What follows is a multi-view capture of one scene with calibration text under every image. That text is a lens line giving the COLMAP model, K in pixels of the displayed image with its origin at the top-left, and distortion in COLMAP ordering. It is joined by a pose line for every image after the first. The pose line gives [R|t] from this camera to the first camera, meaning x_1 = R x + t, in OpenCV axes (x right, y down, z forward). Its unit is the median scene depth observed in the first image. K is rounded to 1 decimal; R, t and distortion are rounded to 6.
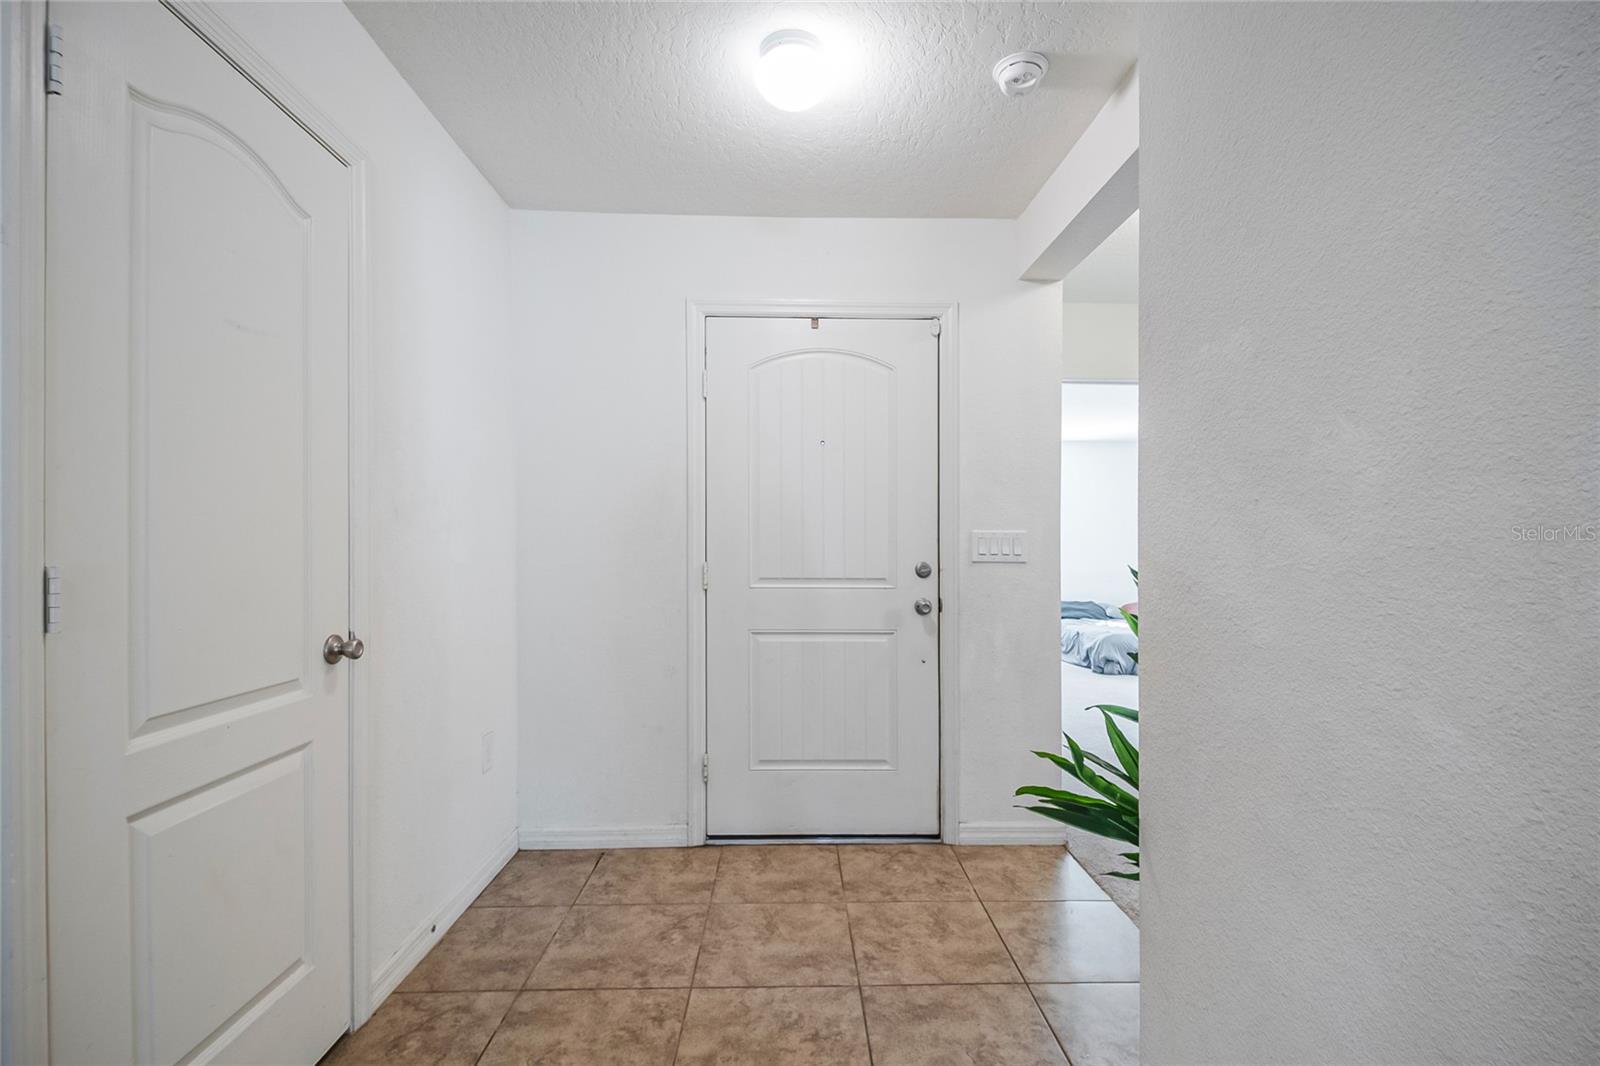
lens RADIAL K [[708.7, 0, 805.9], [0, 708.7, 550.1], [0, 0, 1]] dist [0.024742, -0.026068]
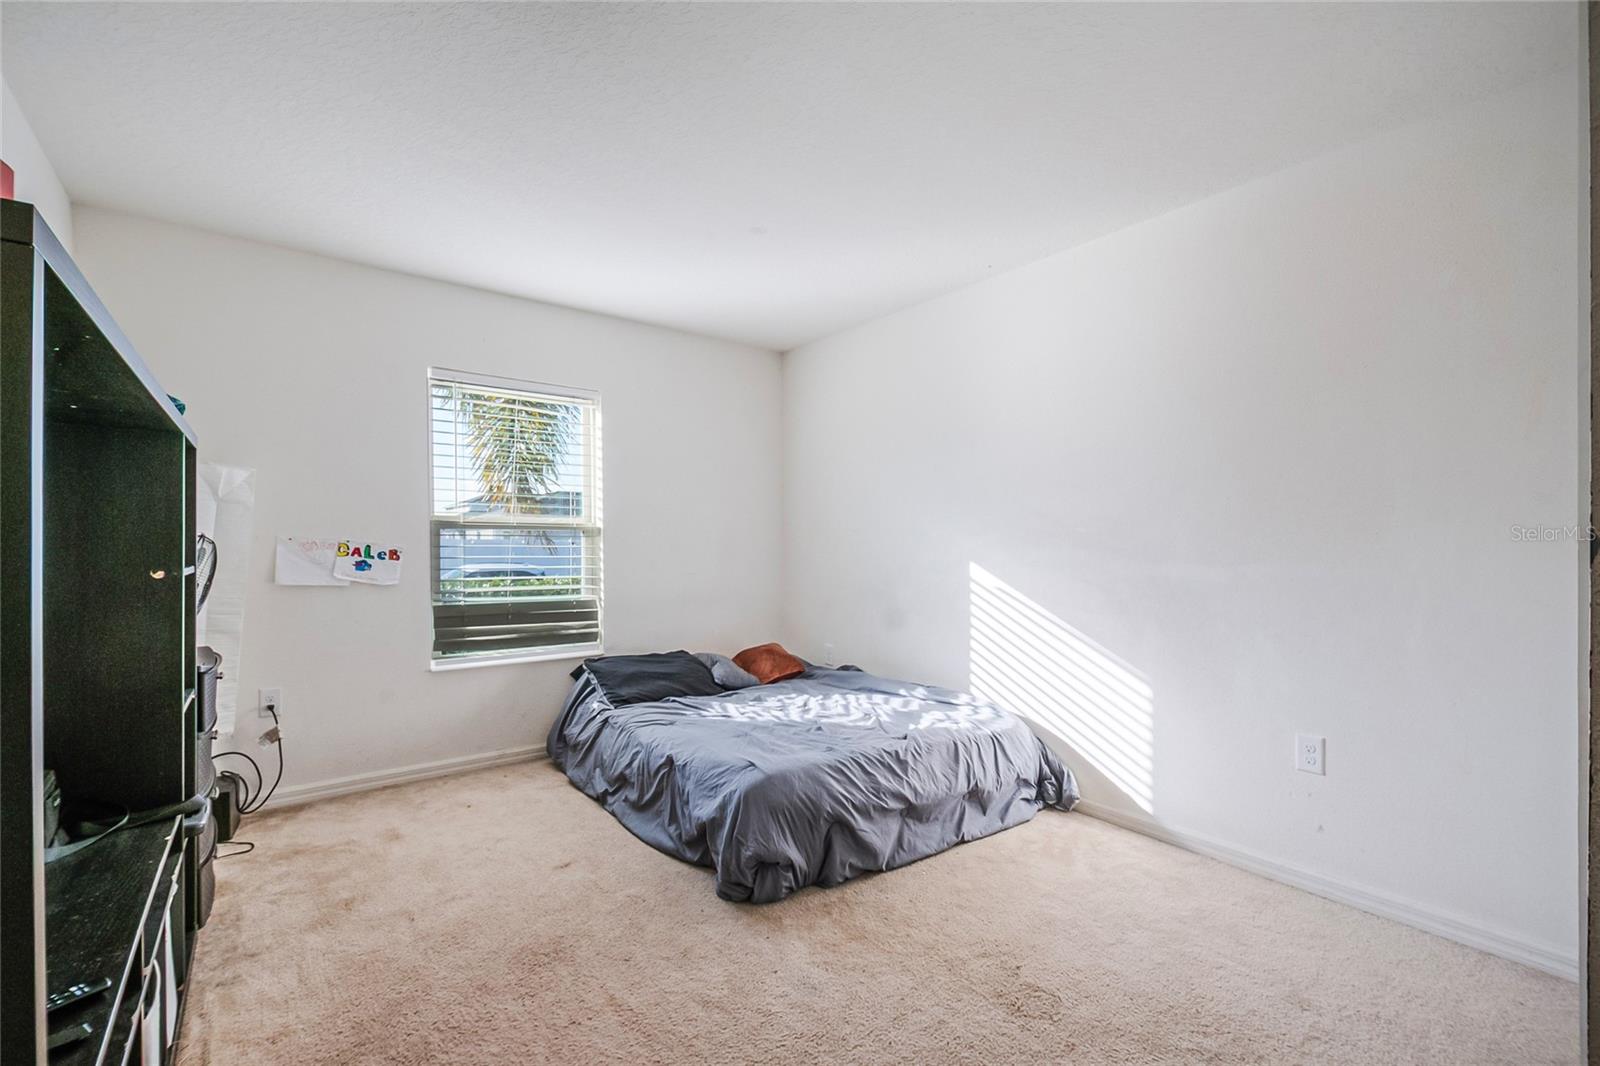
lens RADIAL K [[708.7, 0, 805.9], [0, 708.7, 550.1], [0, 0, 1]] dist [0.024742, -0.026068]
pose [[0.817820, -0.002063, 0.575471, 0.234665], [0.000453, 0.999996, 0.002941, 0.000637], [-0.575474, -0.002145, 0.817817, 0.683490]]
